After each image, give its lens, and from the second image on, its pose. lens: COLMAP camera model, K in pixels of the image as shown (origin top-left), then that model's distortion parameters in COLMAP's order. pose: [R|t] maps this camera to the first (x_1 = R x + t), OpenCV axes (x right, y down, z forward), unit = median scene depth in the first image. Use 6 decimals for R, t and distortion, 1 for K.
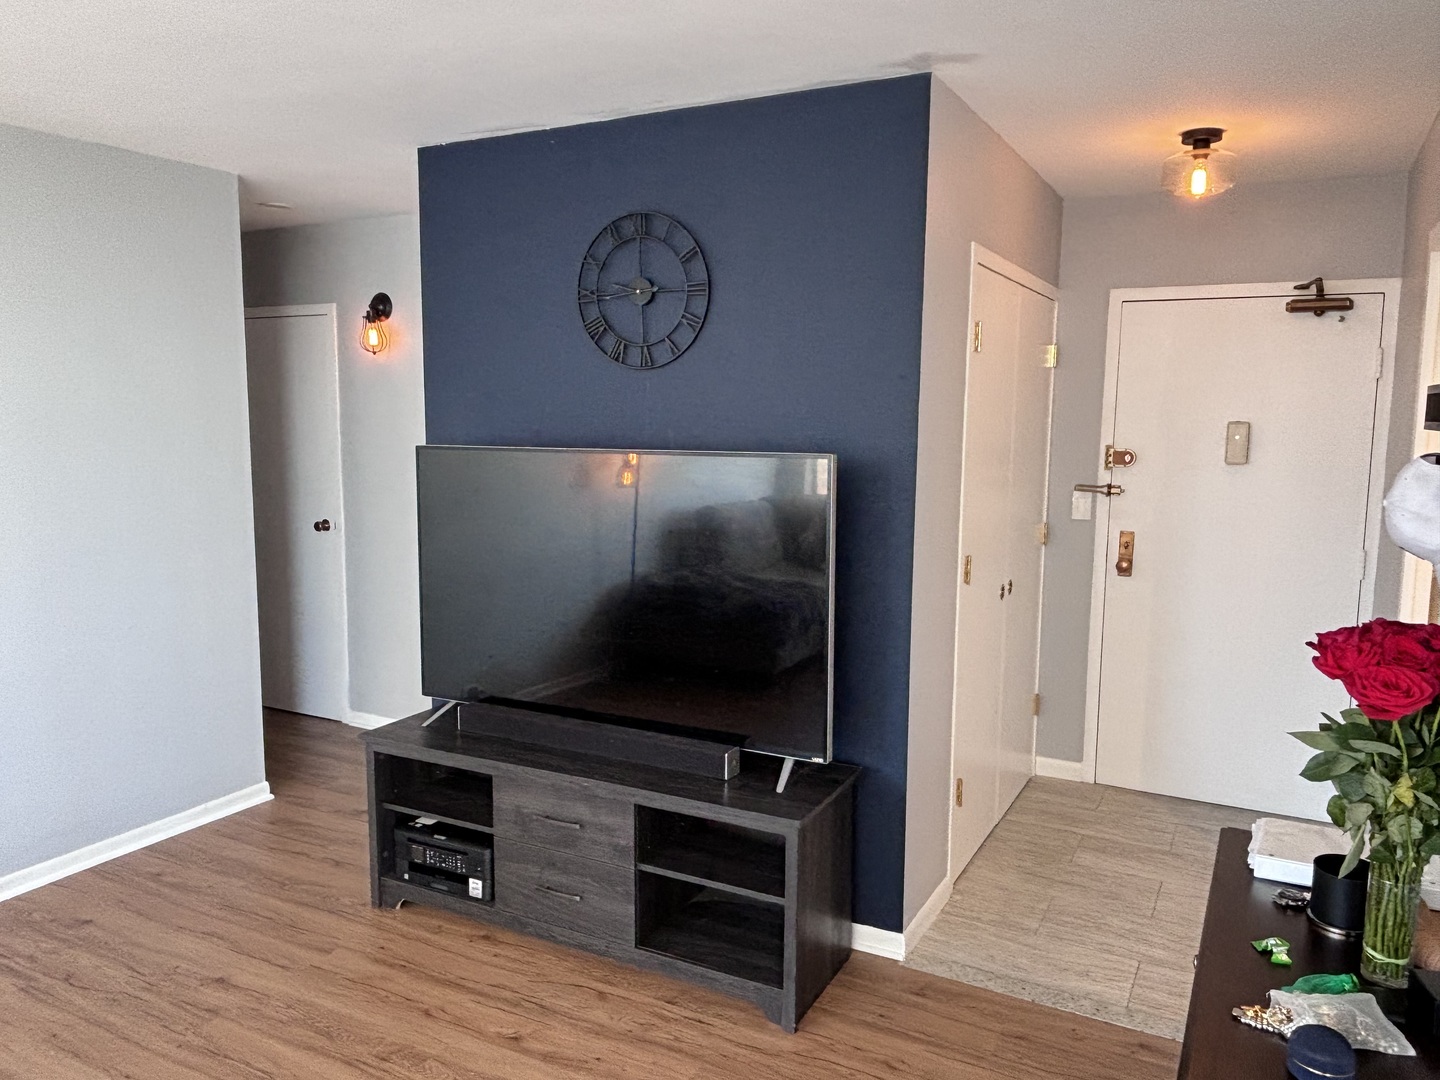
lens RADIAL K [[1053.0, 0, 704.7], [0, 1053.0, 535.2], [0, 0, 1]] dist [0.036973, -0.056736]
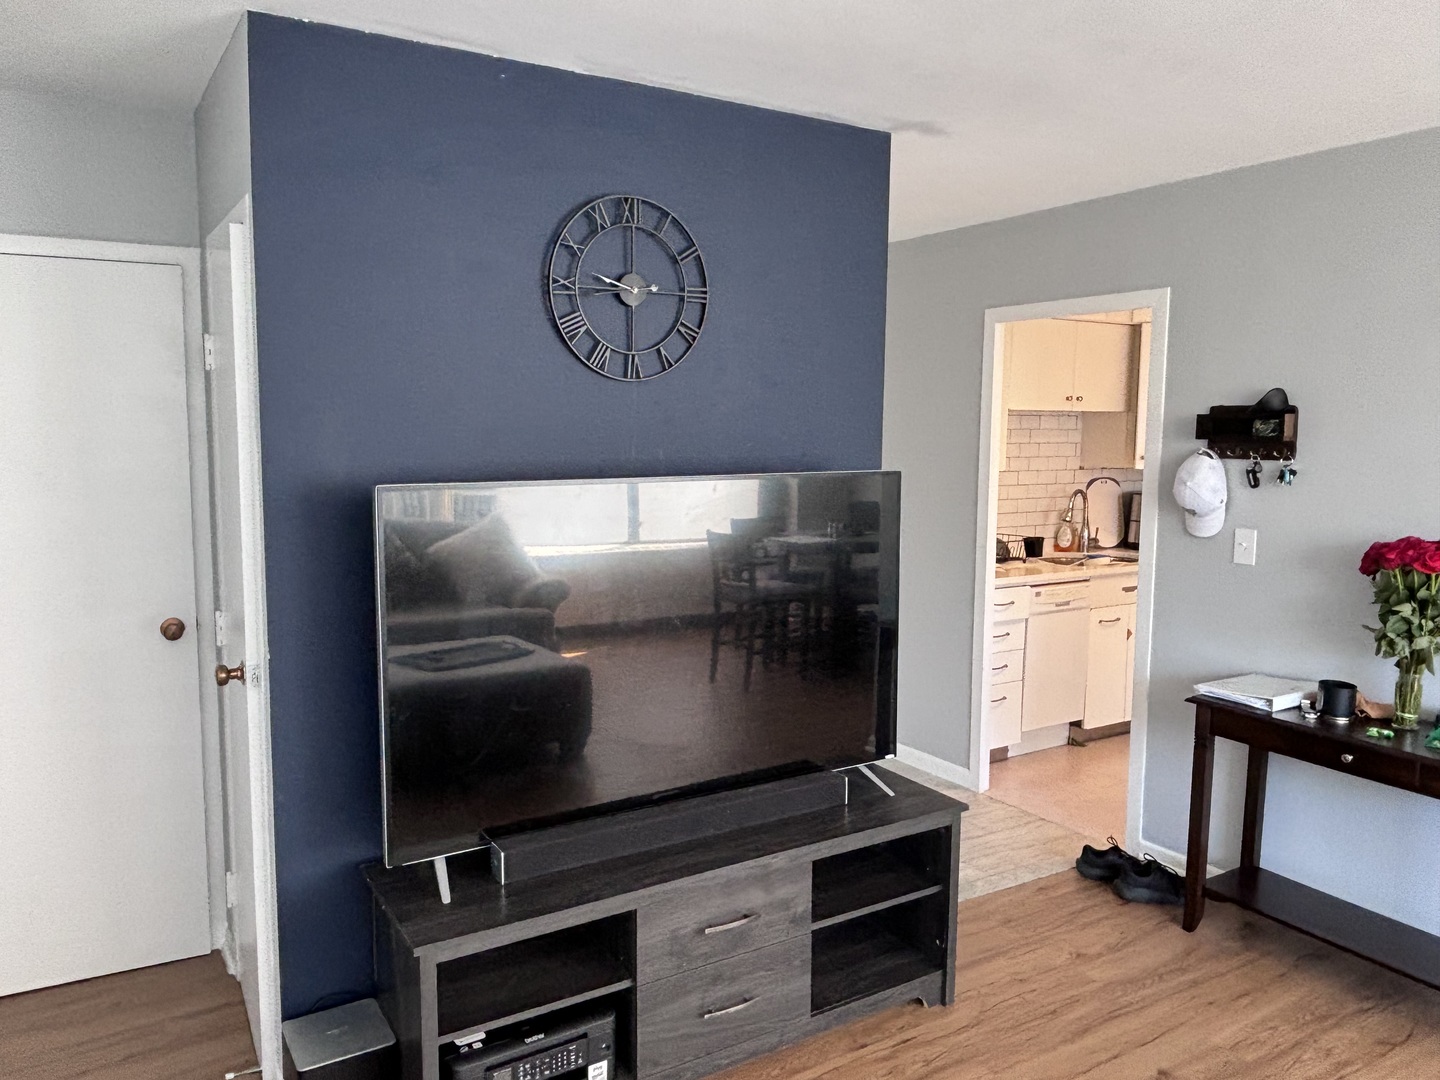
lens RADIAL K [[1053.0, 0, 704.7], [0, 1053.0, 535.2], [0, 0, 1]] dist [0.036973, -0.056736]
pose [[0.500028, -0.092437, 0.861062, -0.831066], [0.098074, 0.993935, 0.049748, -0.077021], [-0.860438, 0.059572, 0.506061, 0.567807]]
